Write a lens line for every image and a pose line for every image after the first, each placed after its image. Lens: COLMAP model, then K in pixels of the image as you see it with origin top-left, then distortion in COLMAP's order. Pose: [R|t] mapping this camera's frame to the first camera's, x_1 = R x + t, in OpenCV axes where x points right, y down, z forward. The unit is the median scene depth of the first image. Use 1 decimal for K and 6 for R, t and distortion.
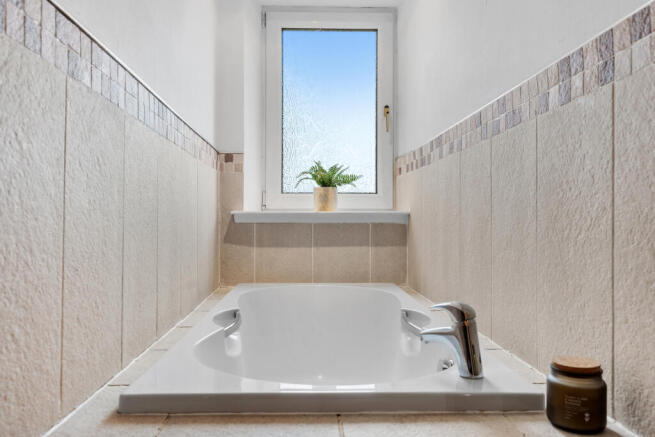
lens RADIAL K [[529.5, 0, 327.9], [0, 529.5, 219.0], [0, 0, 1]] dist [0.085946, 0.004546]
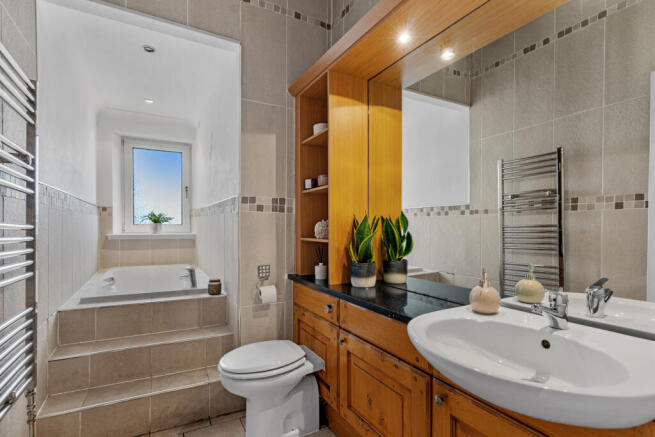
lens RADIAL K [[317.0, 0, 330.4], [0, 317.0, 235.4], [0, 0, 1]] dist [-0.002382, -0.000557]
pose [[0.893424, -0.011127, 0.449077, 0.053295], [-0.003834, 0.999468, 0.032394, -0.054633], [-0.449198, -0.030663, 0.892906, -0.547450]]
